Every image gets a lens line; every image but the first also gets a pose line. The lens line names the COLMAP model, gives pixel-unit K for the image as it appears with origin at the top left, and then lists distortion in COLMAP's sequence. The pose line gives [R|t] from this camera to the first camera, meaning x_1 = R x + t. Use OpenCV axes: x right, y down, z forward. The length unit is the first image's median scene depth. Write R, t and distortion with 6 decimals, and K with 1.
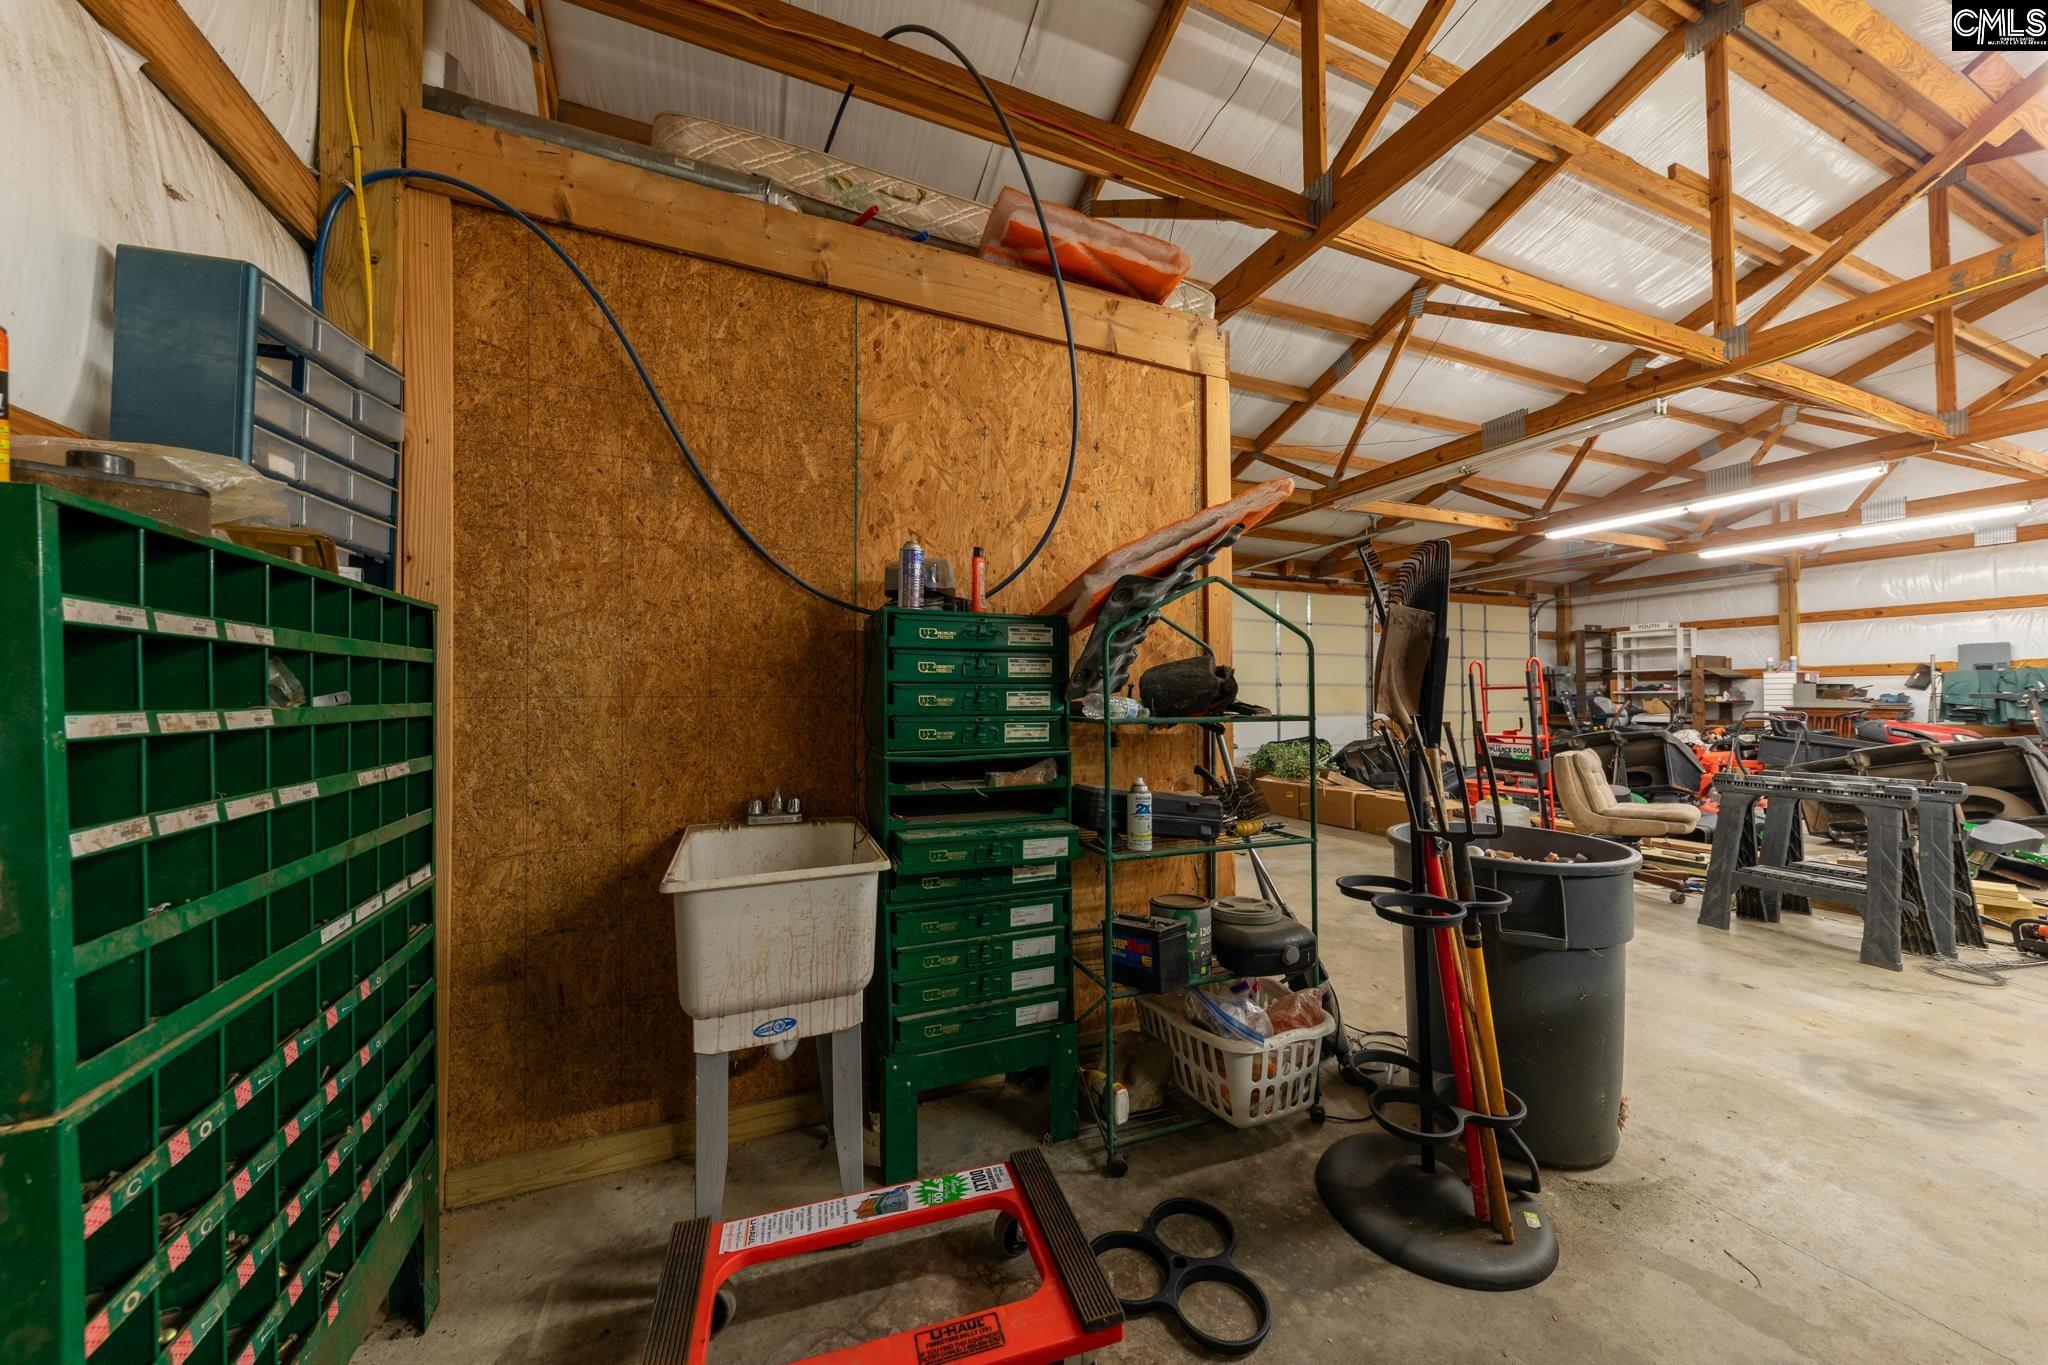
lens RADIAL K [[712.5, 0, 1012.8], [0, 712.5, 687.9], [0, 0, 1]] dist [-0.001236, -0.000488]
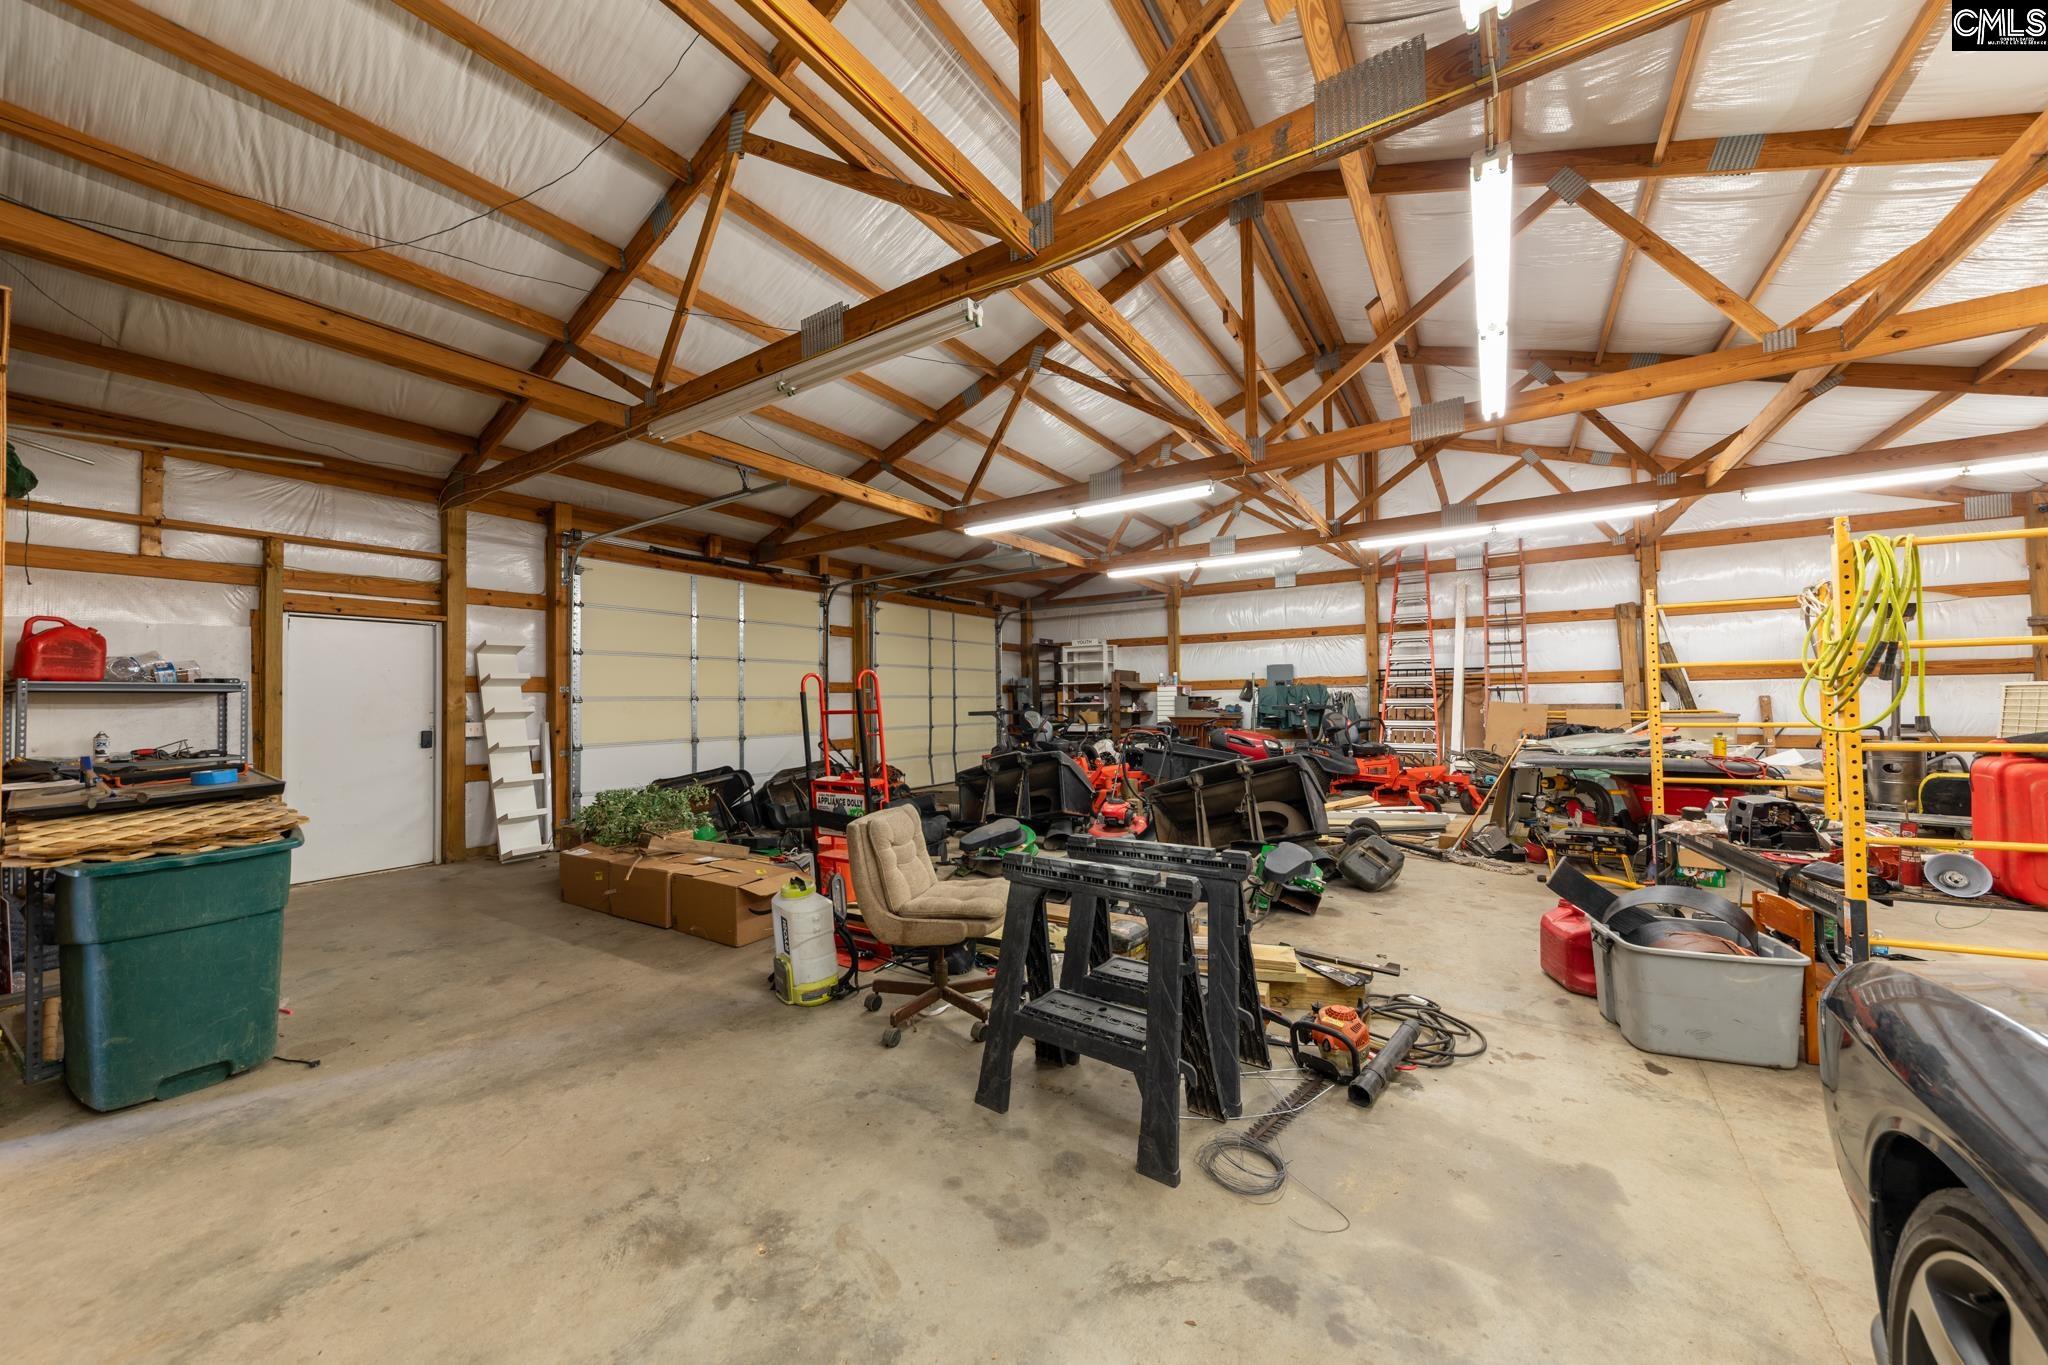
lens RADIAL K [[712.5, 0, 1039.4], [0, 712.5, 683.8], [0, 0, 1]] dist [-0.001236, -0.000488]
pose [[0.820635, 0.007515, 0.571403, 0.254348], [0.000378, 0.999906, -0.013692, -0.009840], [-0.571452, 0.011452, 0.820556, 0.177567]]
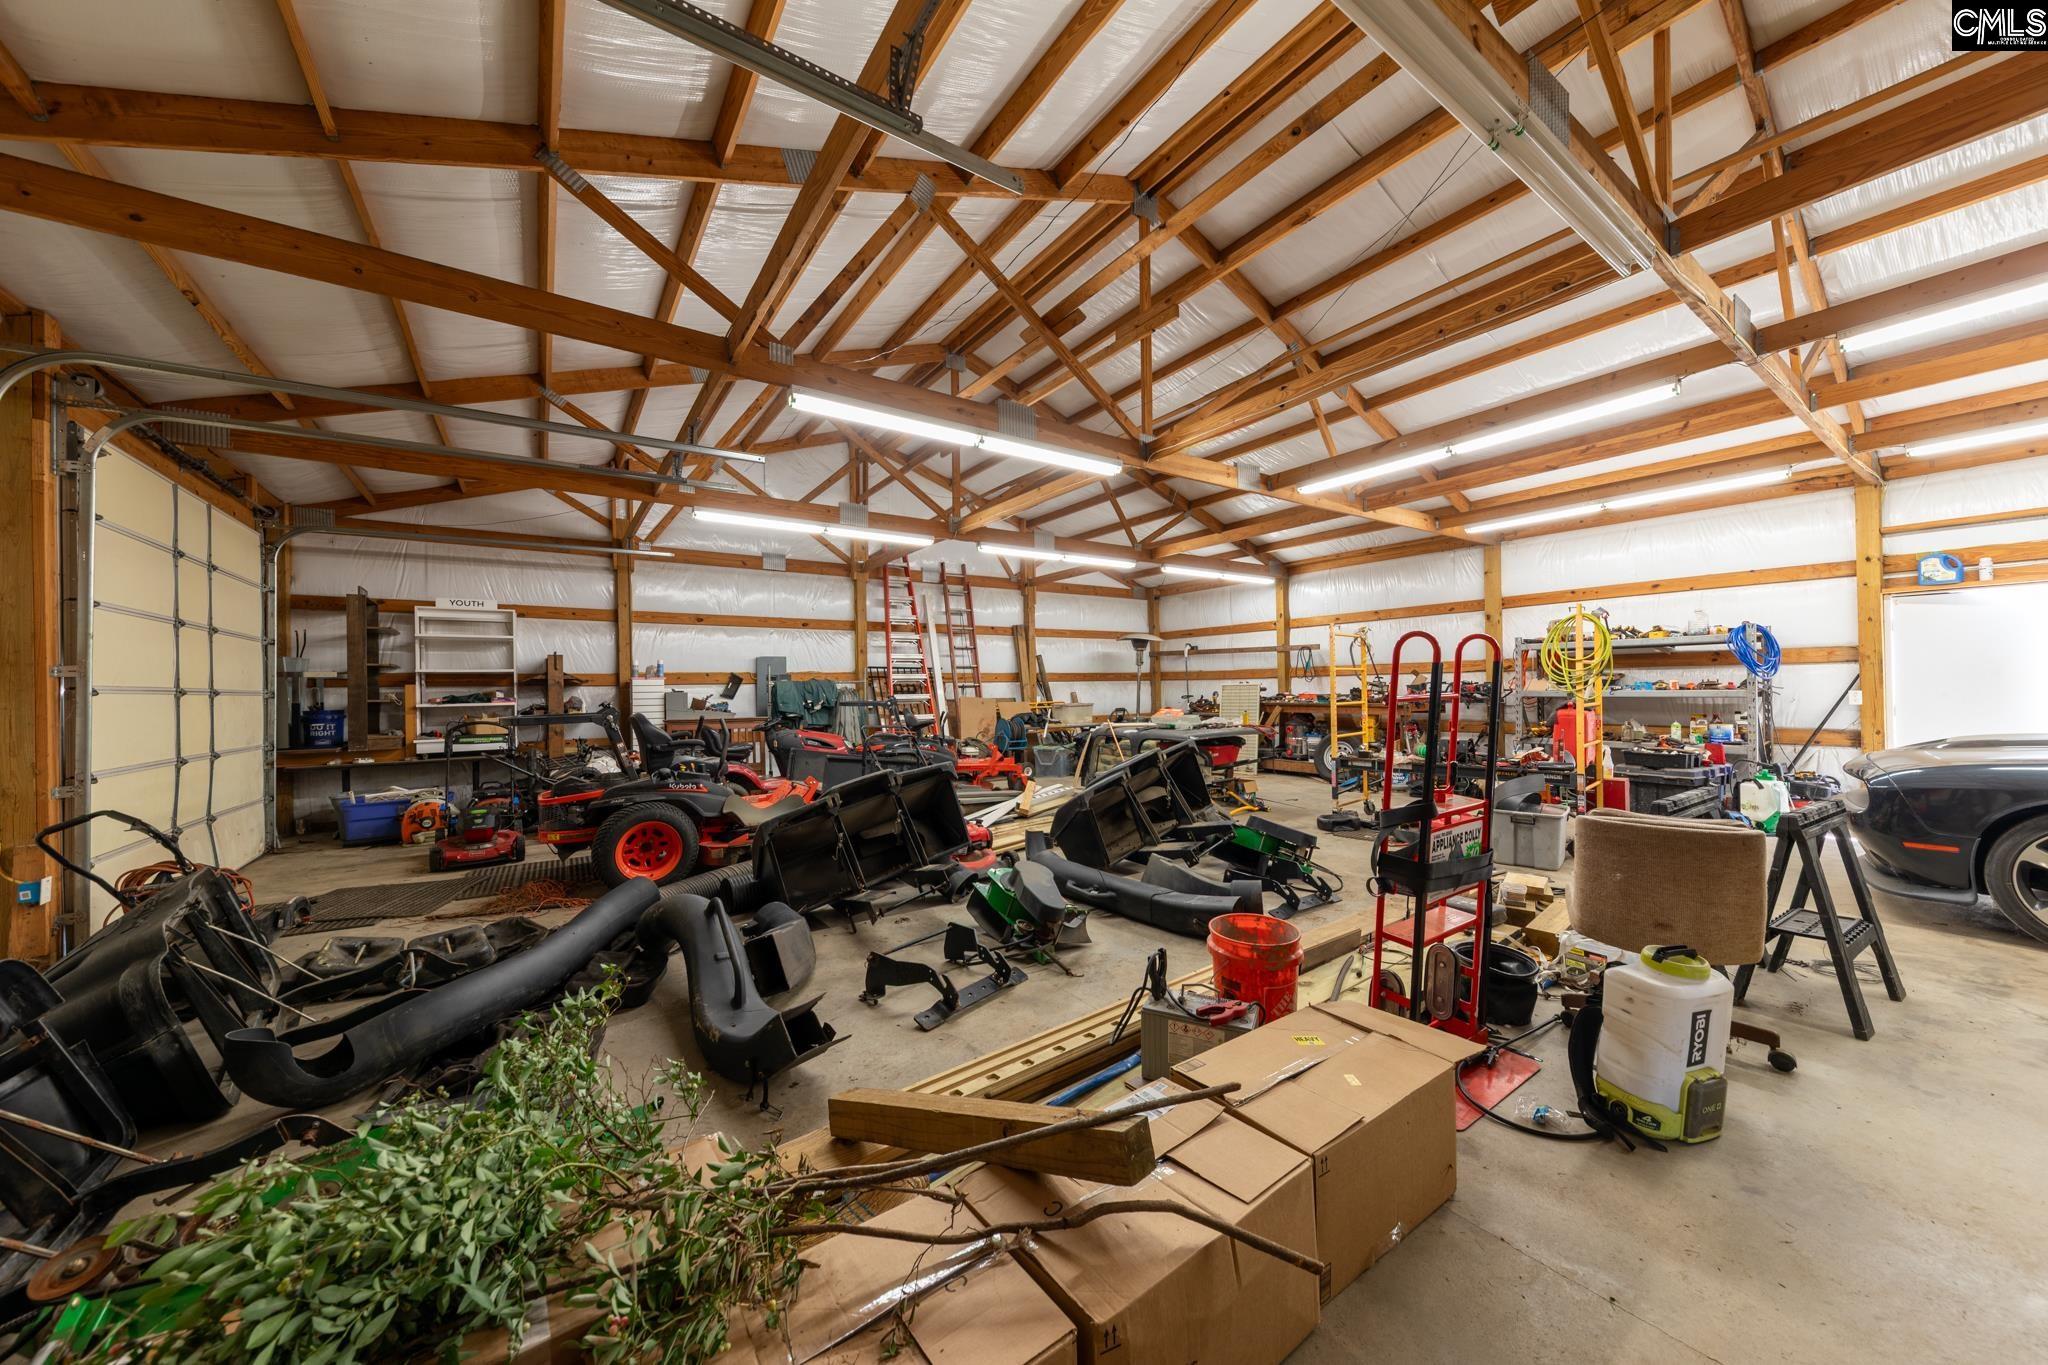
lens RADIAL K [[712.5, 0, 1030.0], [0, 712.5, 691.1], [0, 0, 1]] dist [-0.001236, -0.000488]
pose [[-0.212979, 0.012746, 0.976974, 0.163757], [0.005516, 0.999915, -0.011843, 0.005786], [-0.977041, 0.002867, -0.213031, 0.723639]]
